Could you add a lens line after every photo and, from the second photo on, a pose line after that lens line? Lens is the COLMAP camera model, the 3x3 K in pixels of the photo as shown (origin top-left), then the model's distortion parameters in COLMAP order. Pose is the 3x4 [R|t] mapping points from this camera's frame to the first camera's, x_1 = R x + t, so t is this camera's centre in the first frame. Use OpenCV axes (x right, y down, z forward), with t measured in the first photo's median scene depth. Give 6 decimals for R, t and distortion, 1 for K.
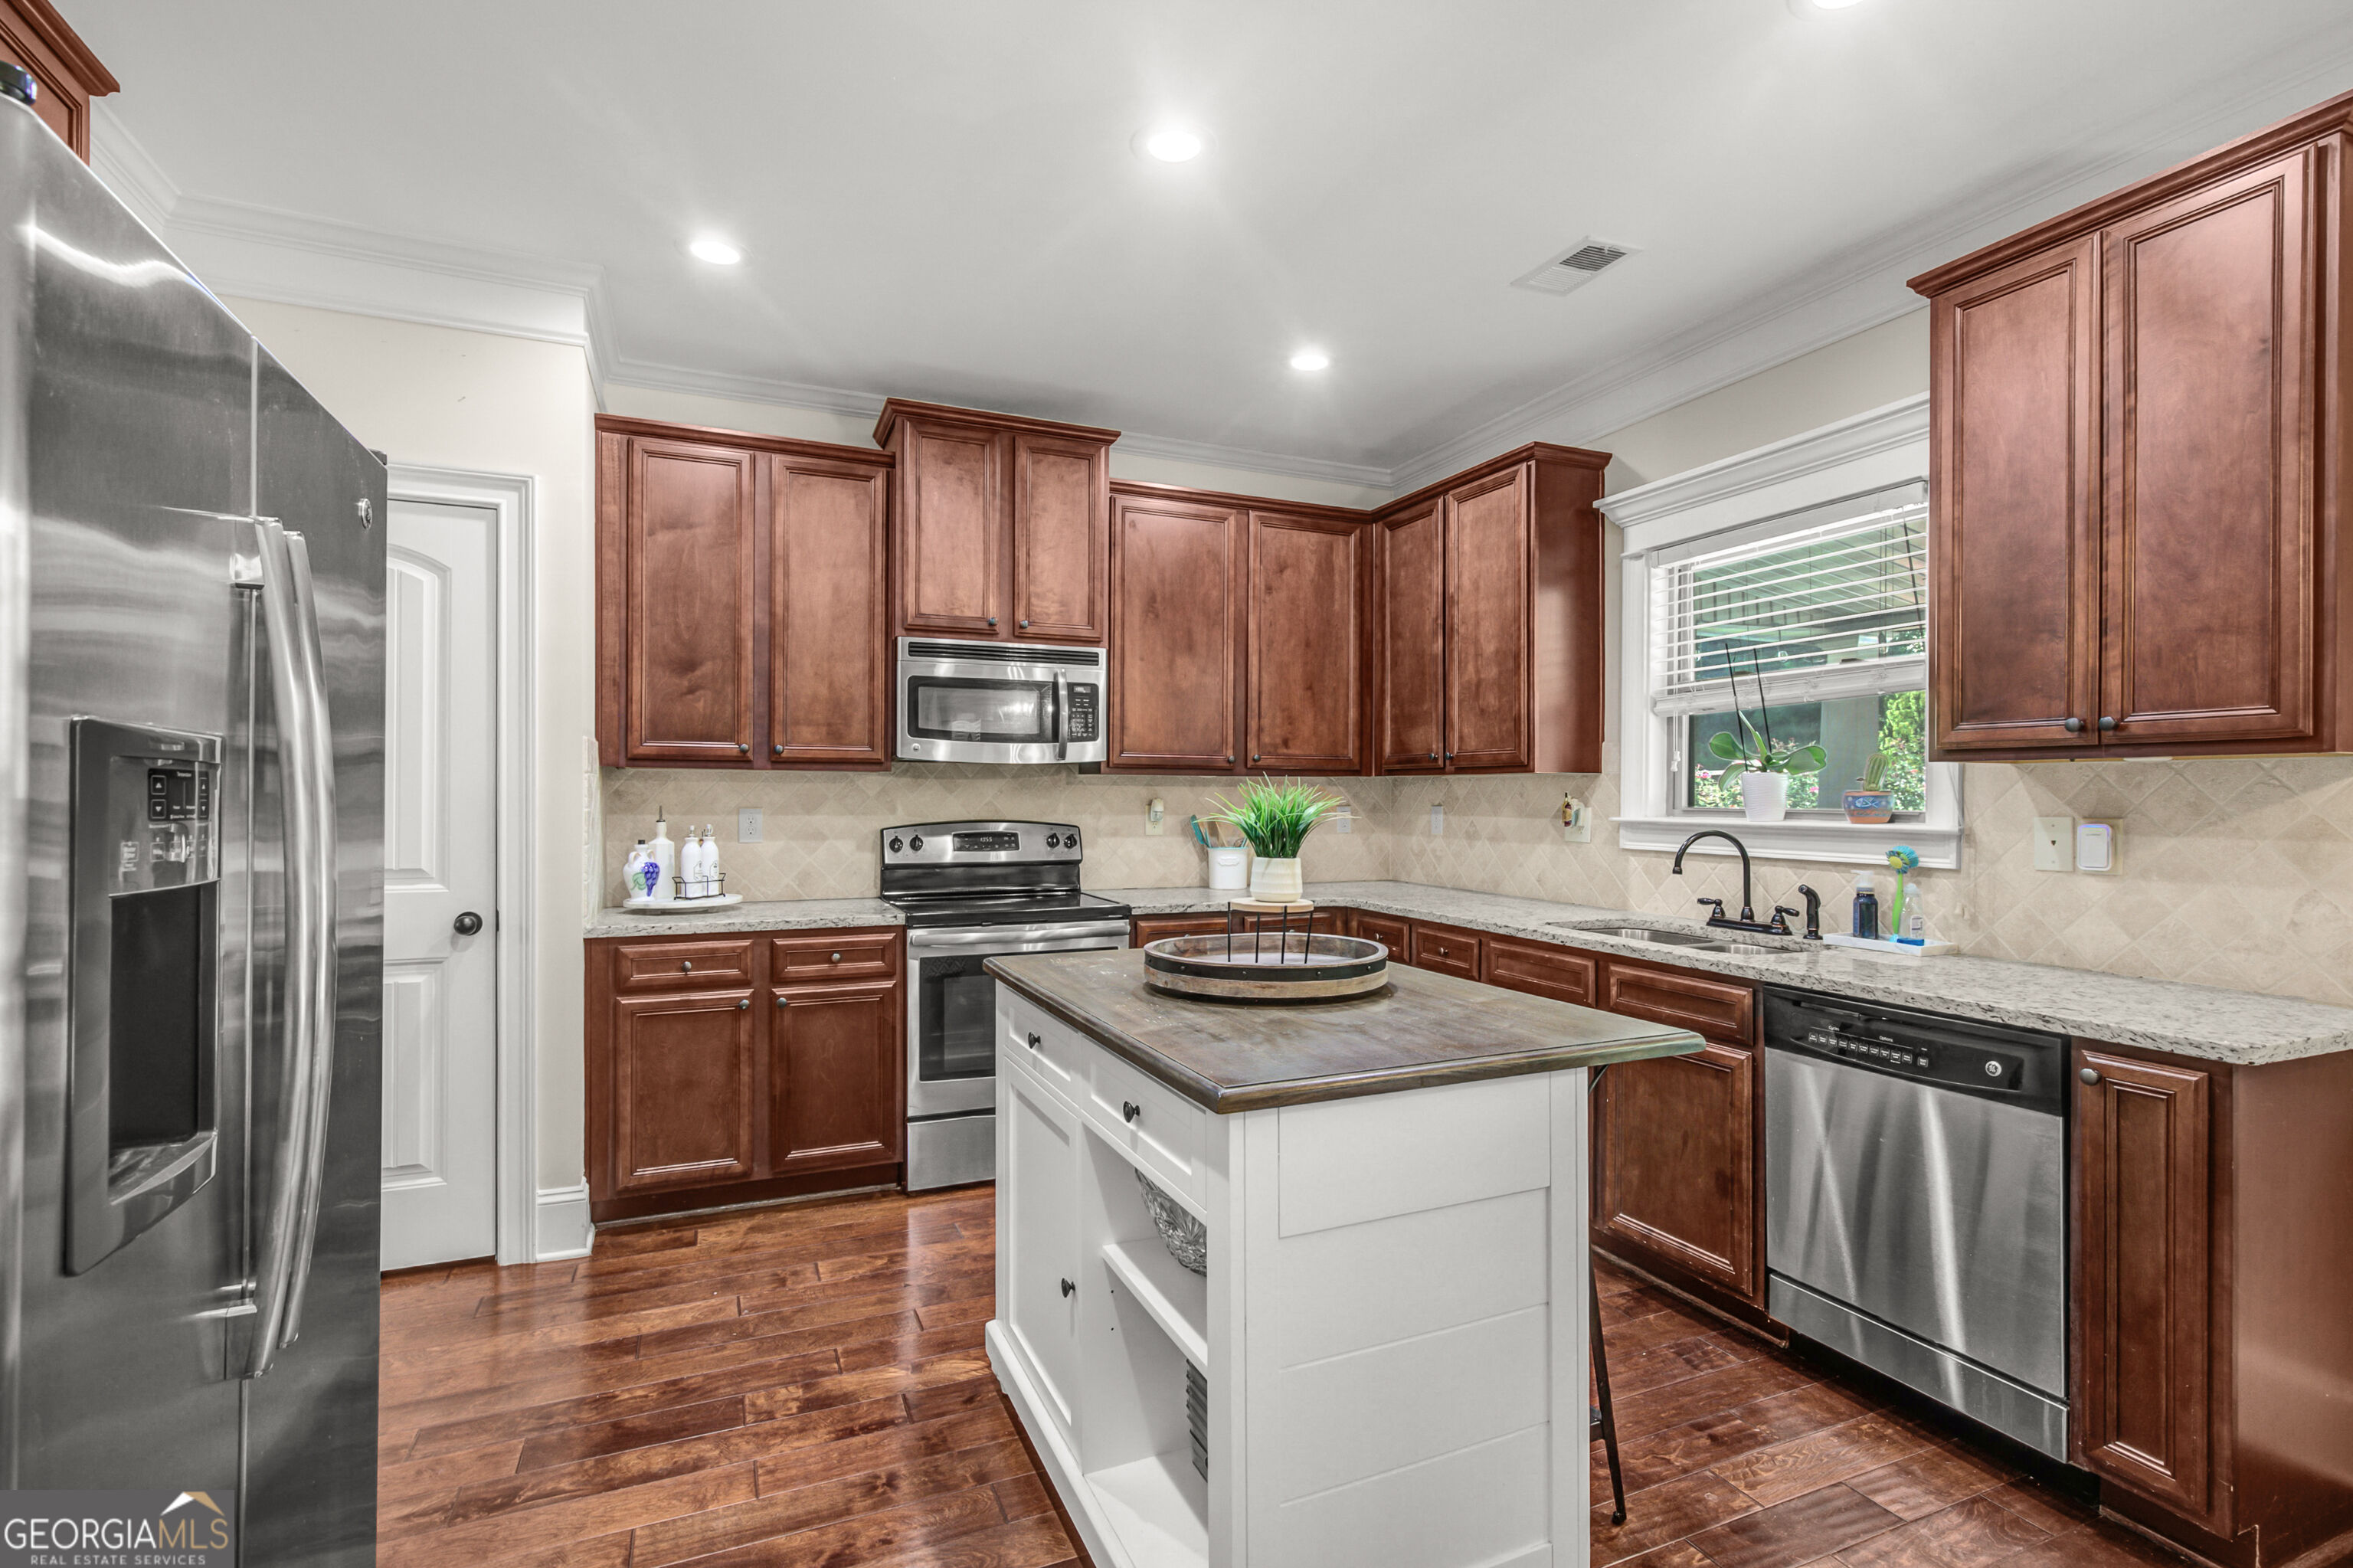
lens RADIAL K [[1079.7, 0, 1202.3], [0, 1079.7, 798.4], [0, 0, 1]] dist [-0.006364, 0.001952]
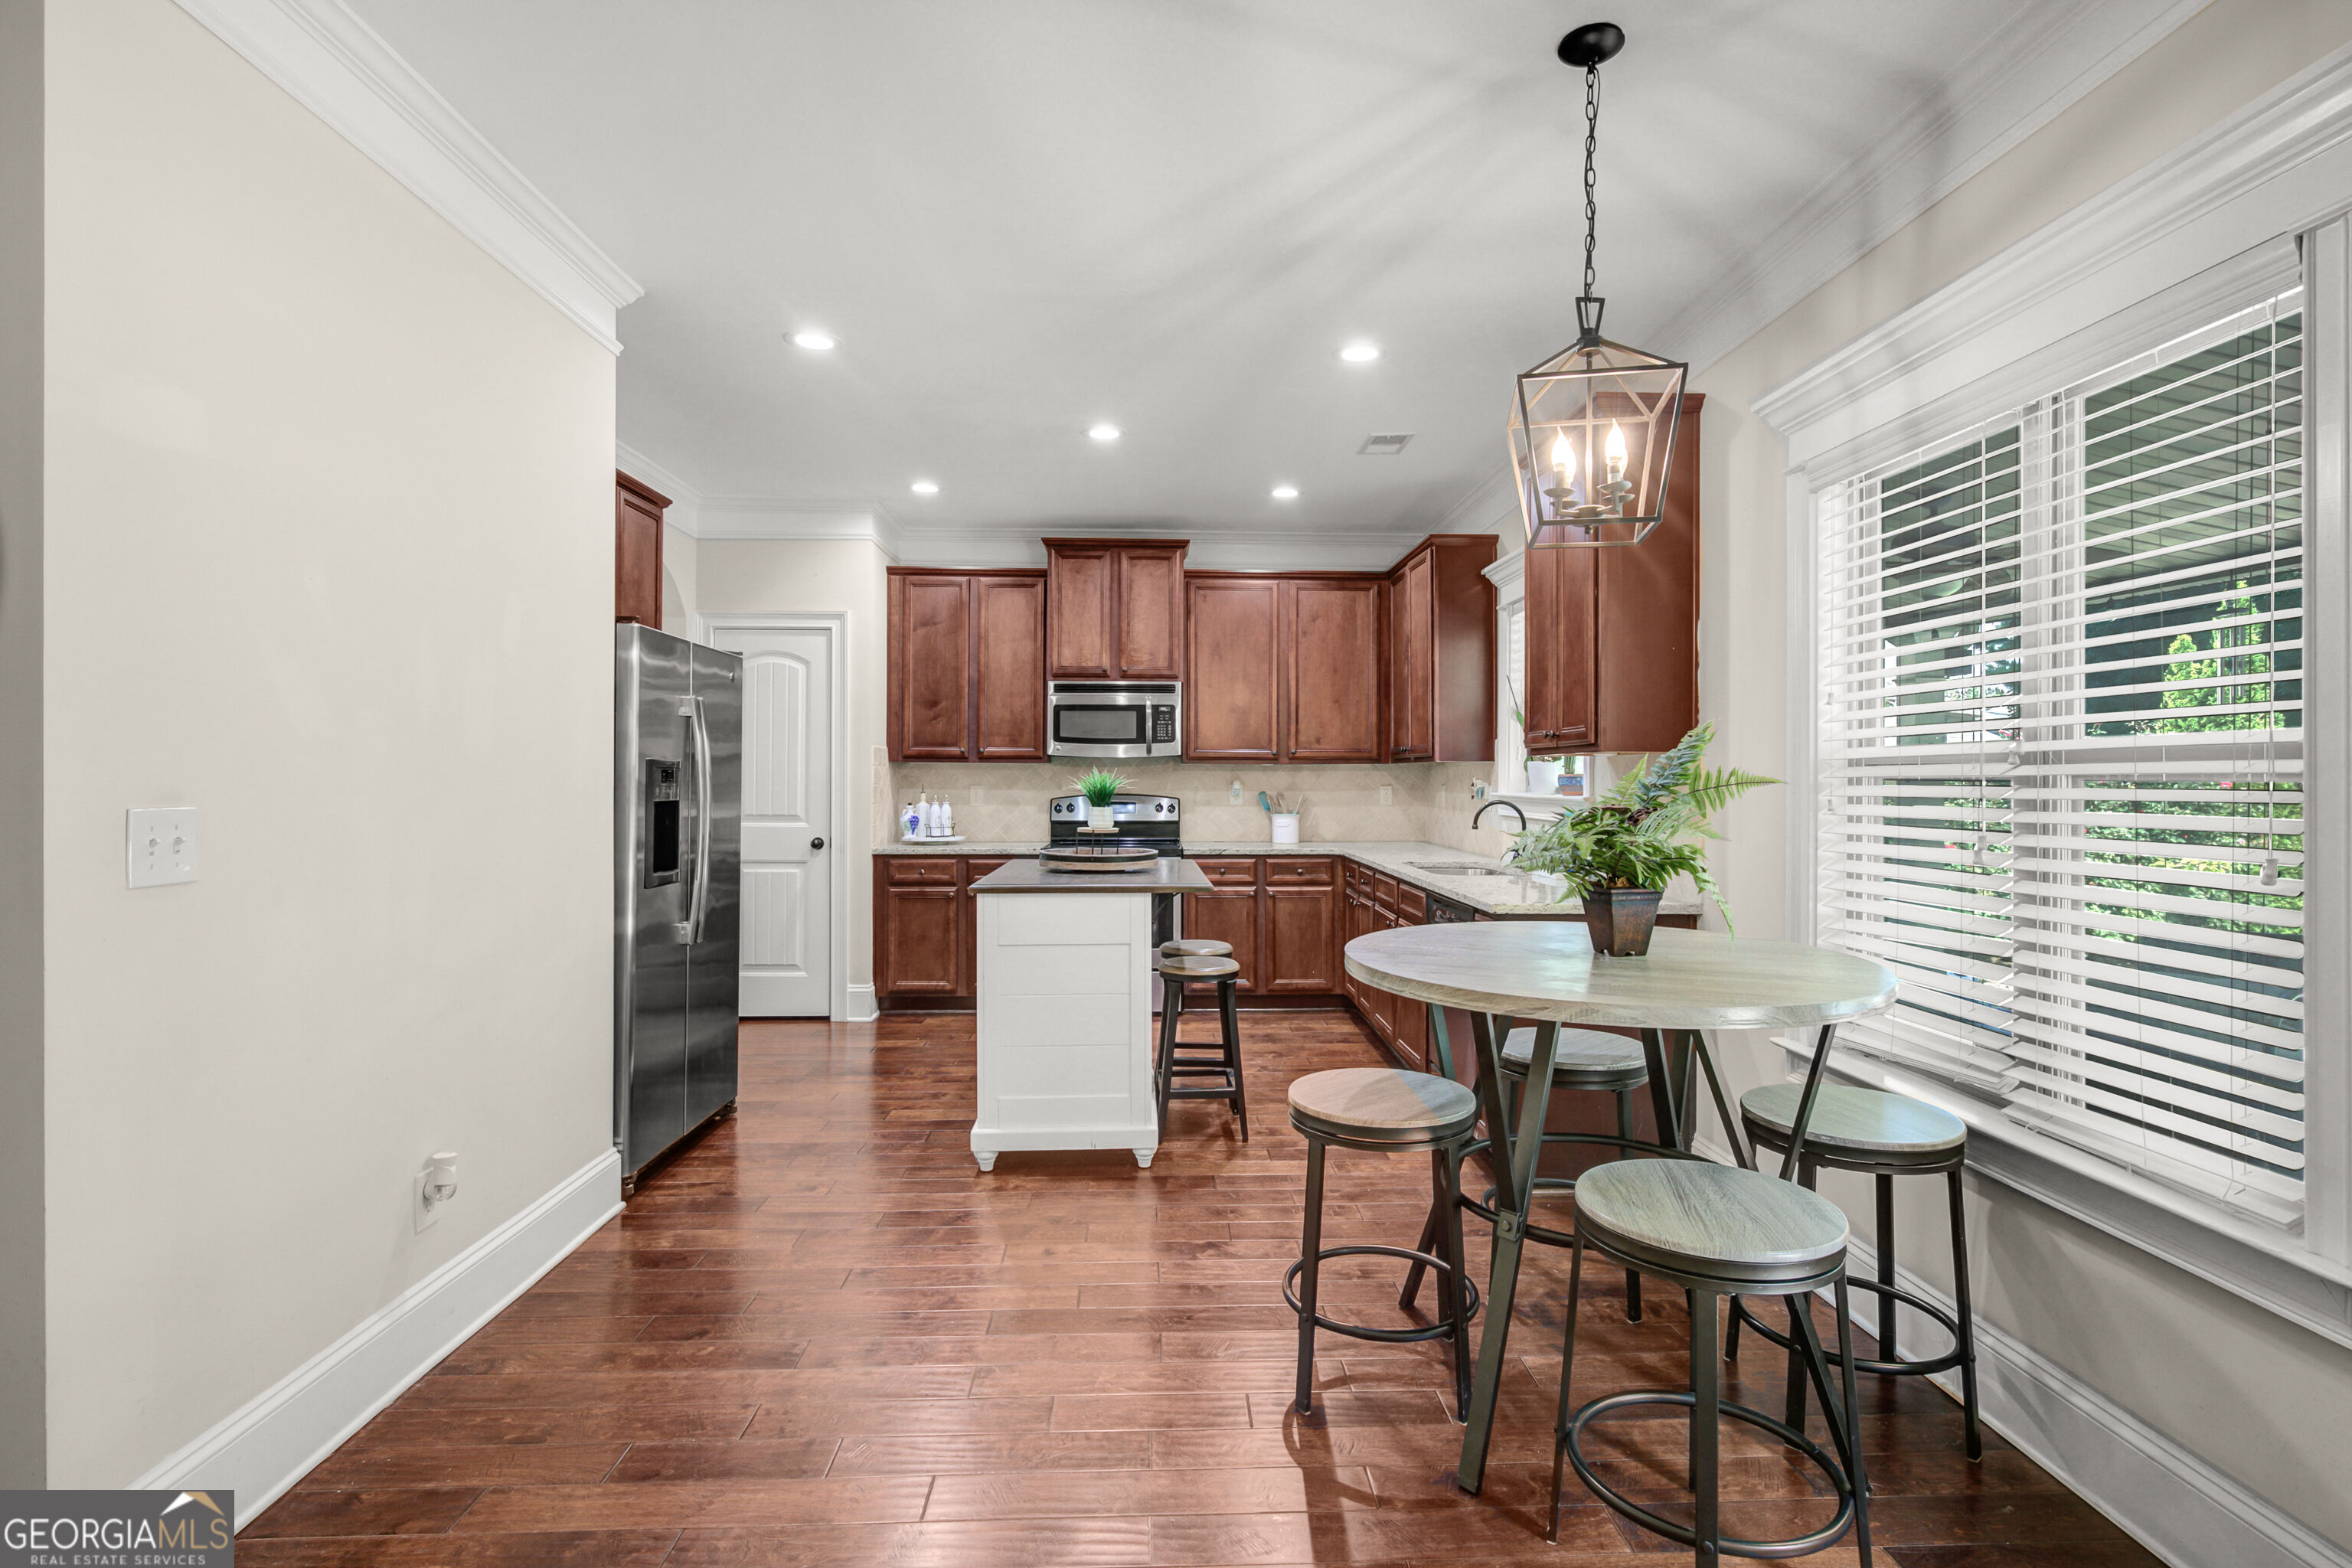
lens RADIAL K [[1127.5, 0, 1226.5], [0, 1127.5, 774.9], [0, 0, 1]] dist [-0.021056, 0.000110]
pose [[0.935475, -0.002279, -0.353385, 0.649449], [-0.000354, 0.999973, -0.007387, 0.006142], [0.353393, 0.007036, 0.935449, -0.572510]]
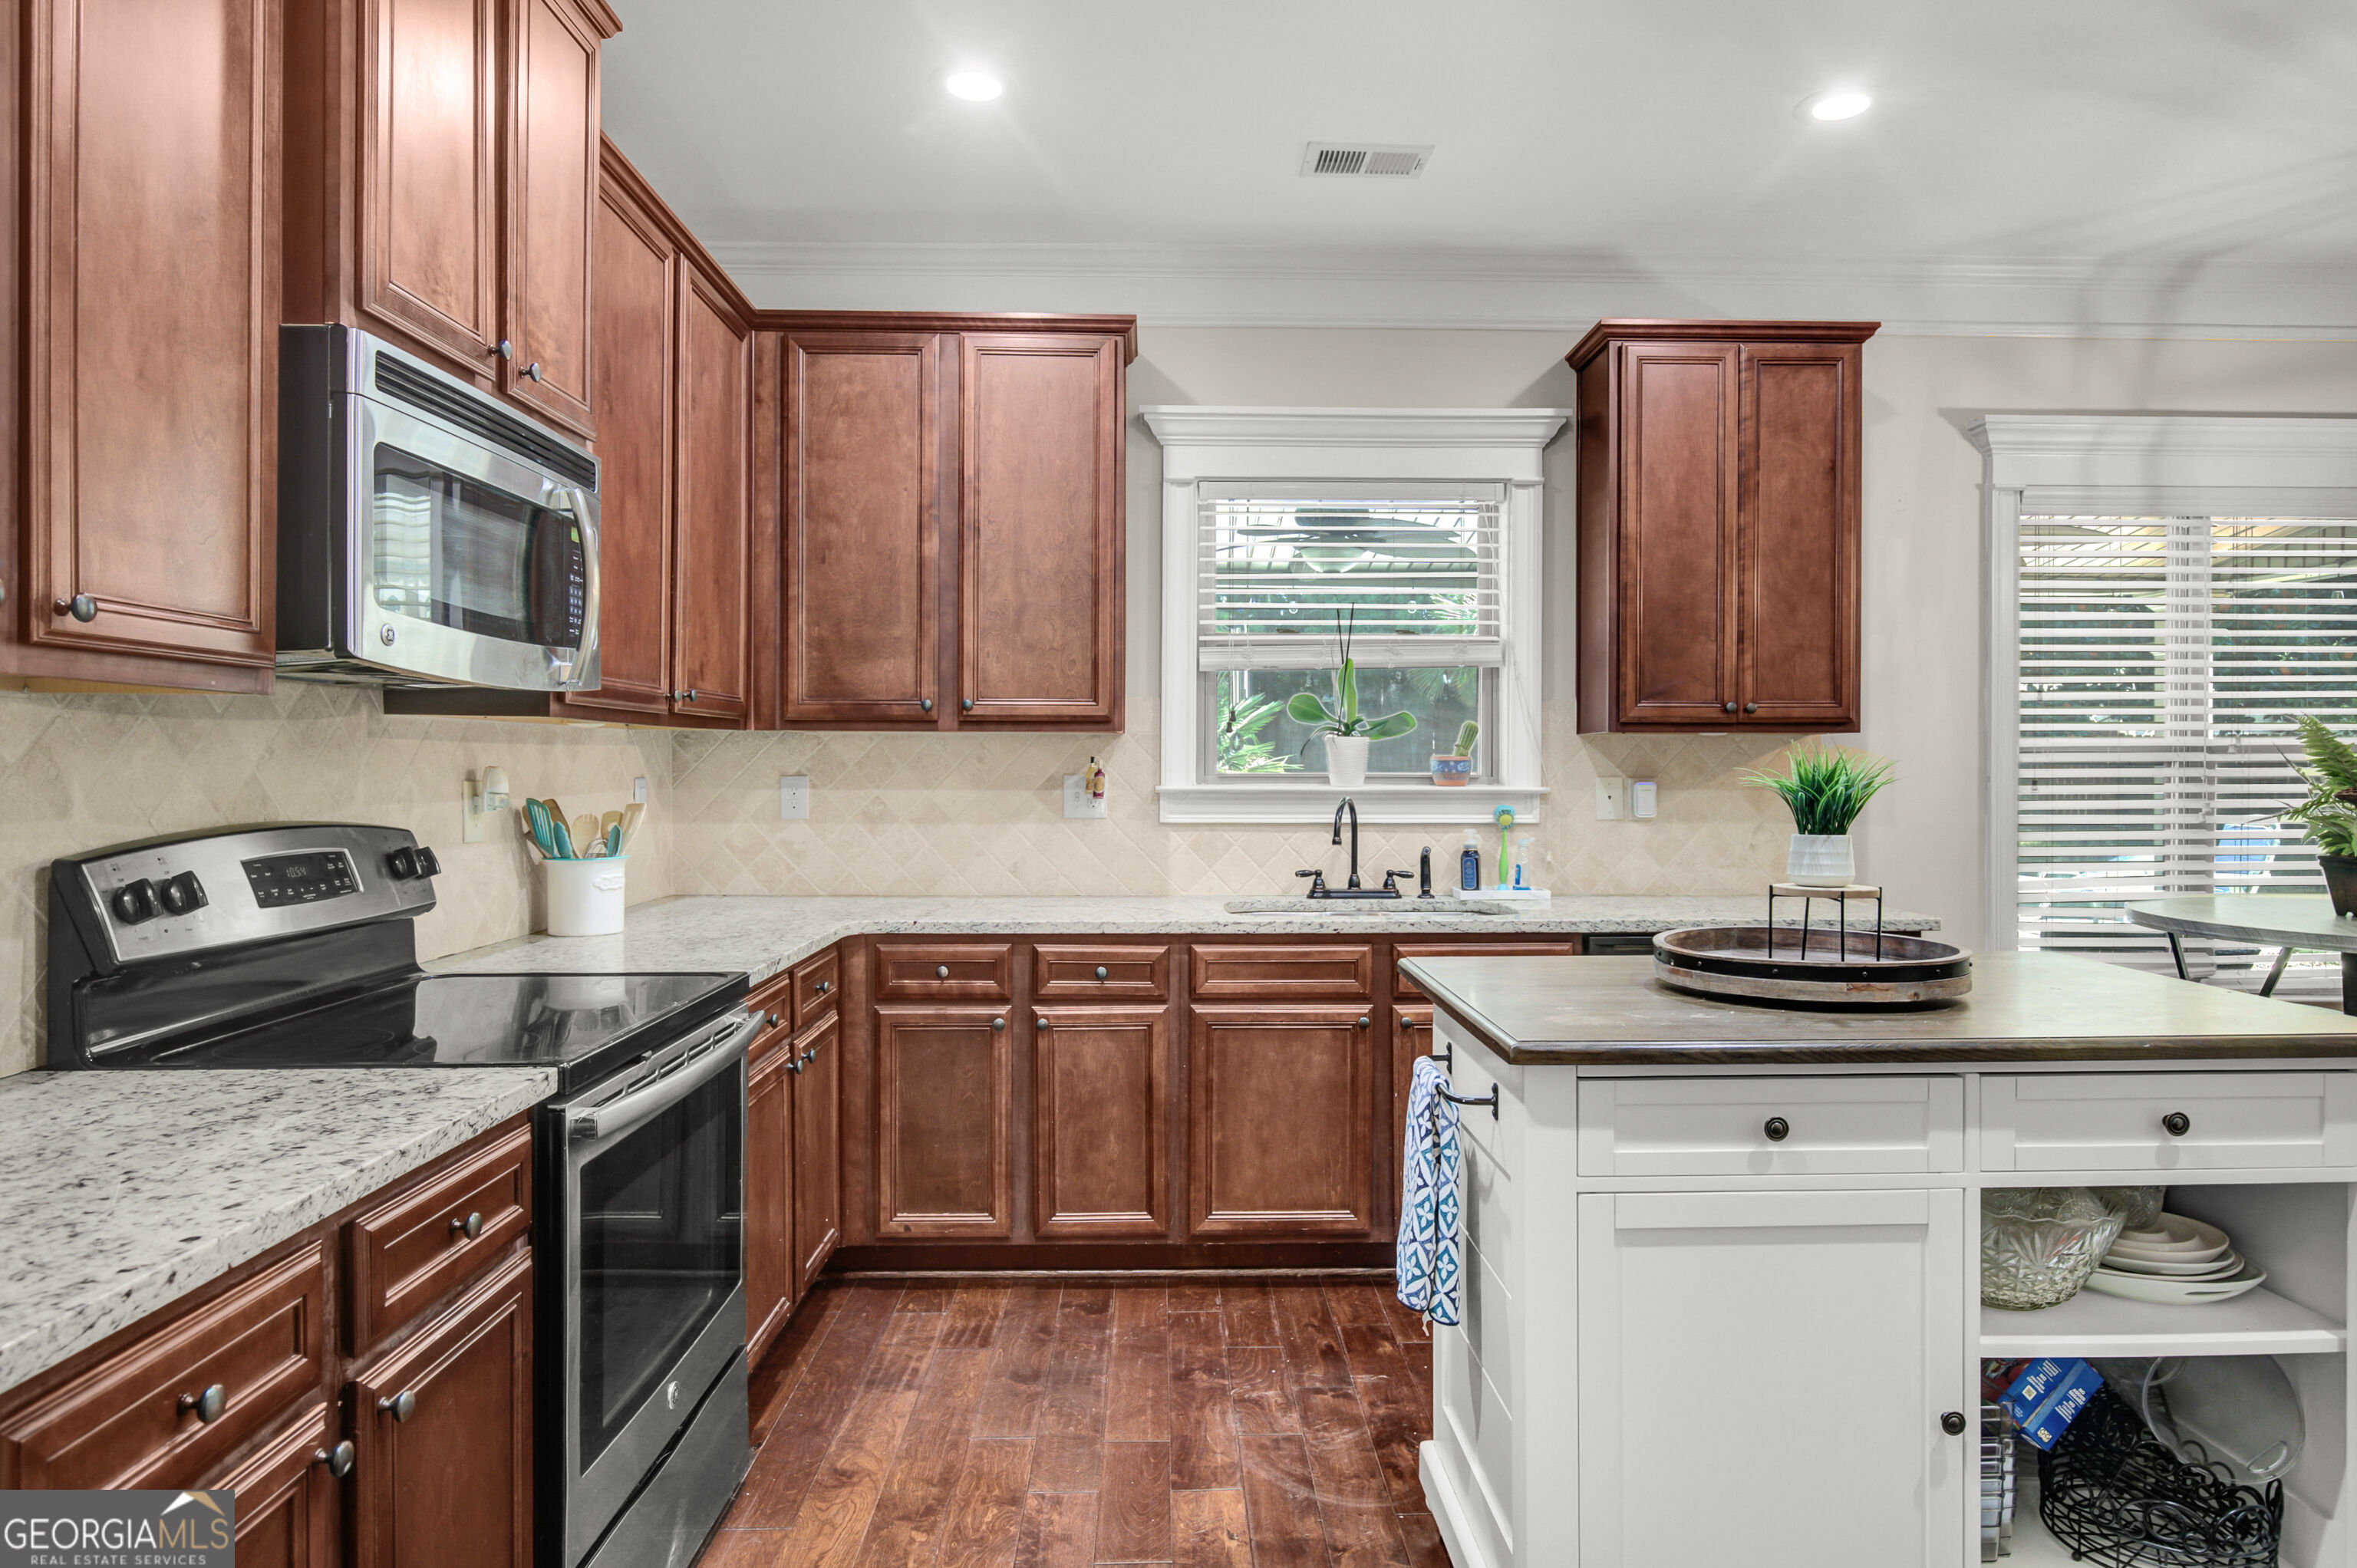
lens RADIAL K [[1389.1, 0, 1190.5], [0, 1389.1, 771.8], [0, 0, 1]] dist [-0.018044, 0.004128]
pose [[0.386702, -0.009346, 0.922157, -0.687883], [0.001986, 0.999955, 0.009301, -0.004114], [-0.922203, -0.001765, 0.386703, 0.635294]]
